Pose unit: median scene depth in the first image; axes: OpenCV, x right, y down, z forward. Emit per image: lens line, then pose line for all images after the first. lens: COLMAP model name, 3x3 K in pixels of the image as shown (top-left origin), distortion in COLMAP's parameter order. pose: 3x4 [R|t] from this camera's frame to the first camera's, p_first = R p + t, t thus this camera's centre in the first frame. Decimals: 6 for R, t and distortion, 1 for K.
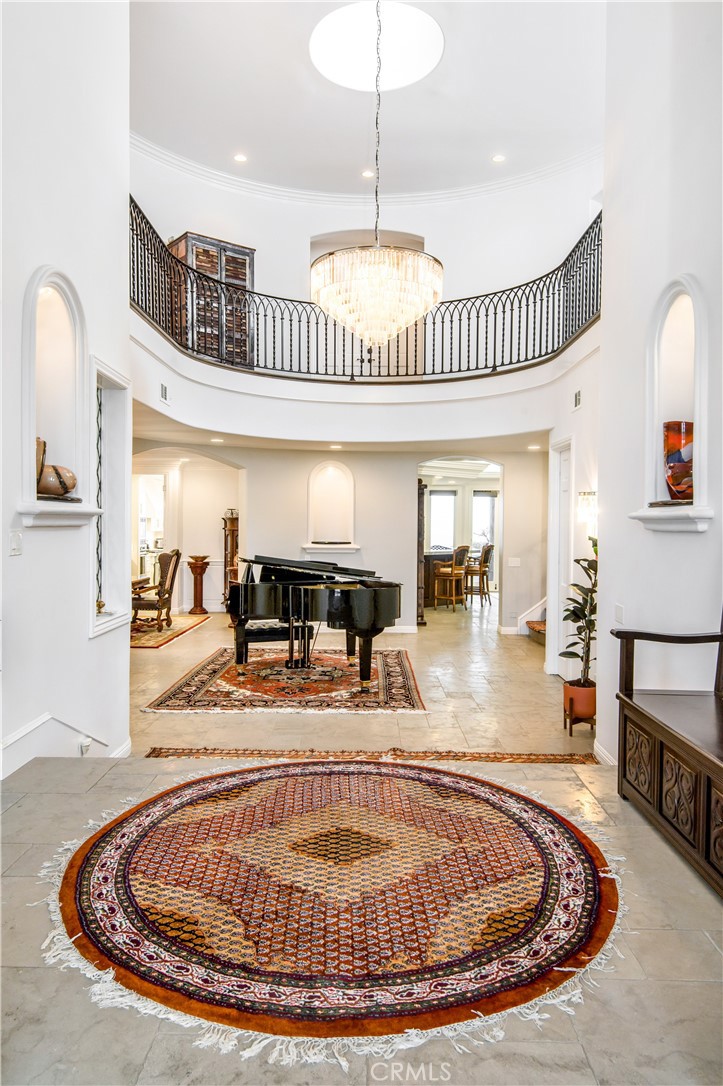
lens RADIAL K [[747.0, 0, 354.1], [0, 747.0, 535.5], [0, 0, 1]] dist [0.001959, 0.002354]
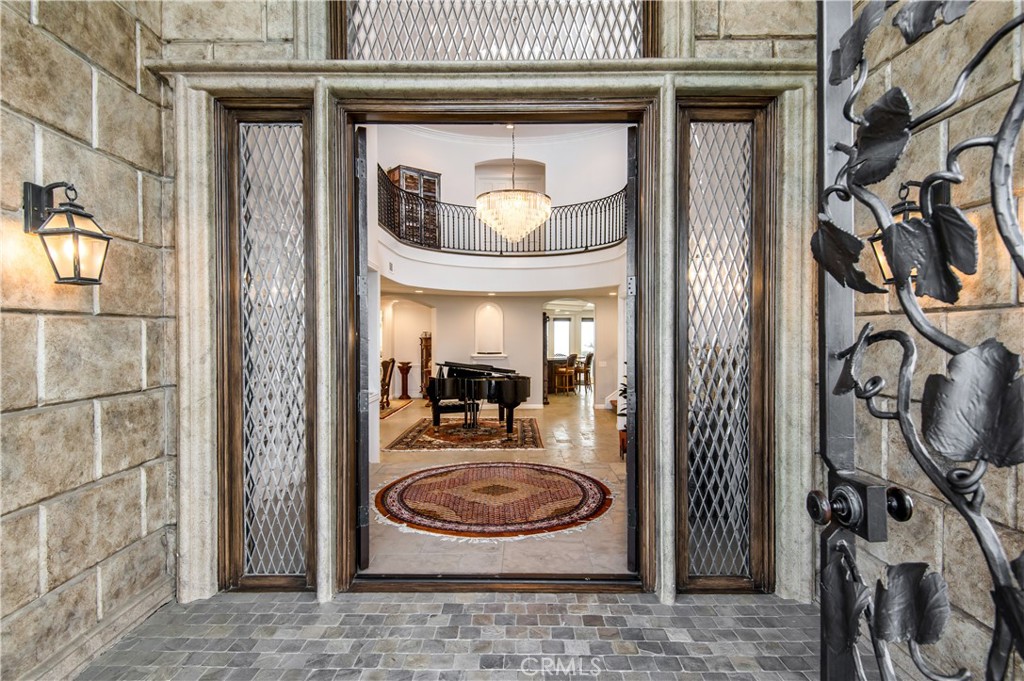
lens RADIAL K [[526.9, 0, 515.7], [0, 526.9, 346.0], [0, 0, 1]] dist [0.002348, 0.000118]
pose [[0.999764, -0.008726, 0.019905, 0.006633], [0.008757, 0.999961, -0.001449, -0.005752], [-0.019891, 0.001623, 0.999801, -0.225521]]
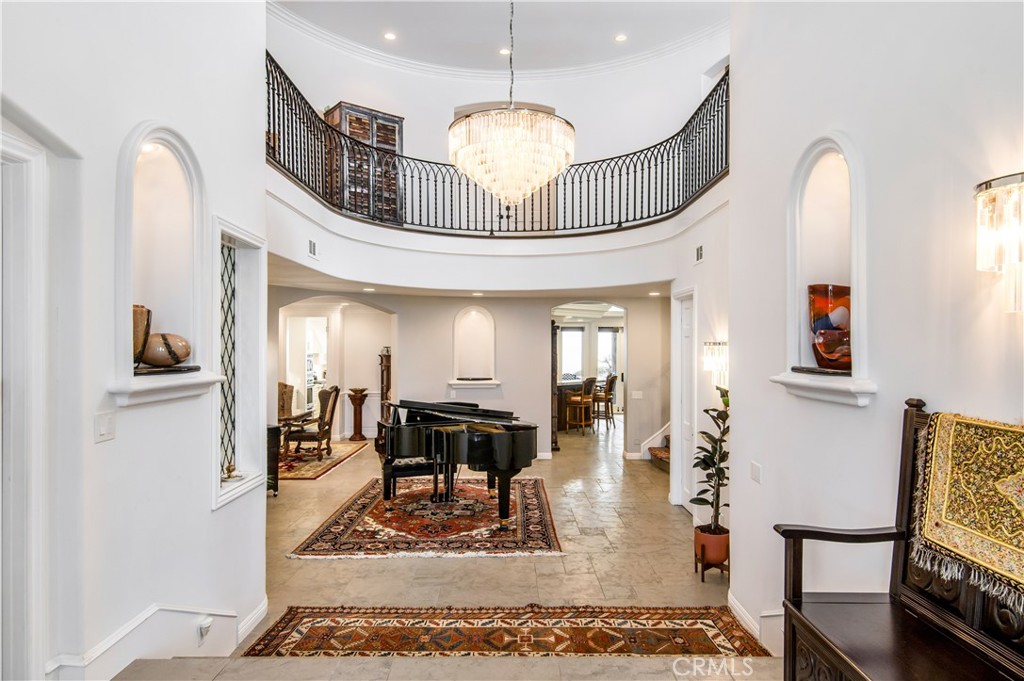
lens RADIAL K [[614.0, 0, 514.1], [0, 614.0, 346.3], [0, 0, 1]] dist [-0.007741, -0.003968]
pose [[0.999632, -0.006829, 0.026256, 0.008353], [0.007325, 0.999795, -0.018860, -0.035271], [-0.026121, 0.019046, 0.999477, 0.130948]]
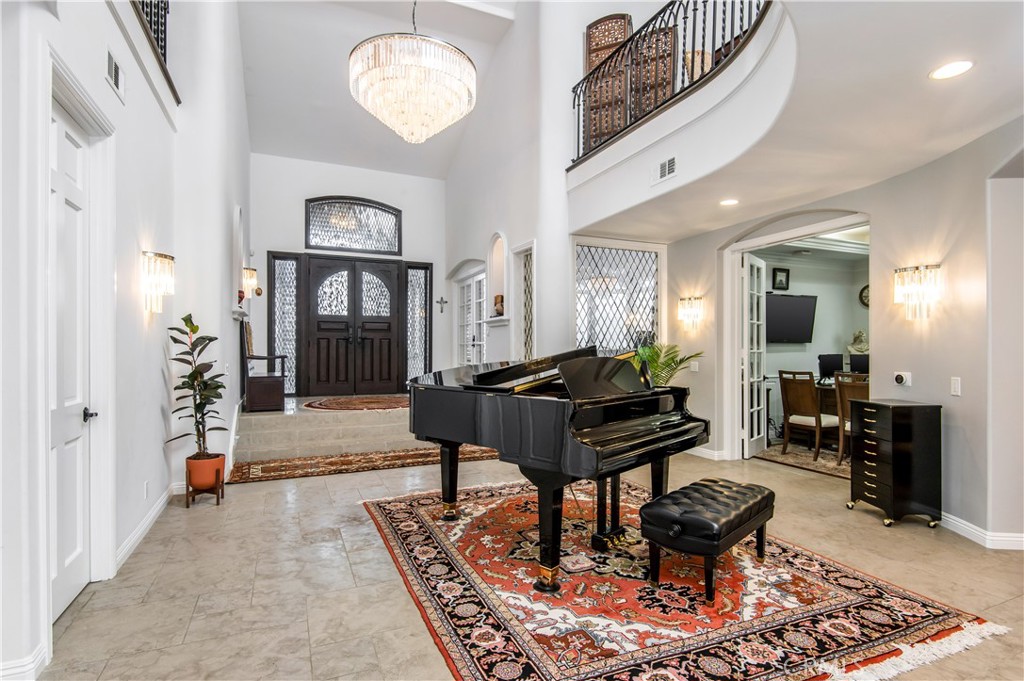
lens RADIAL K [[526.9, 0, 513.9], [0, 526.9, 346.5], [0, 0, 1]] dist [0.002348, 0.000118]
pose [[-0.911369, -0.013252, -0.411376, 0.189399], [-0.018020, 0.999808, 0.007715, 0.028577], [0.411195, 0.014444, -0.911433, 1.595855]]
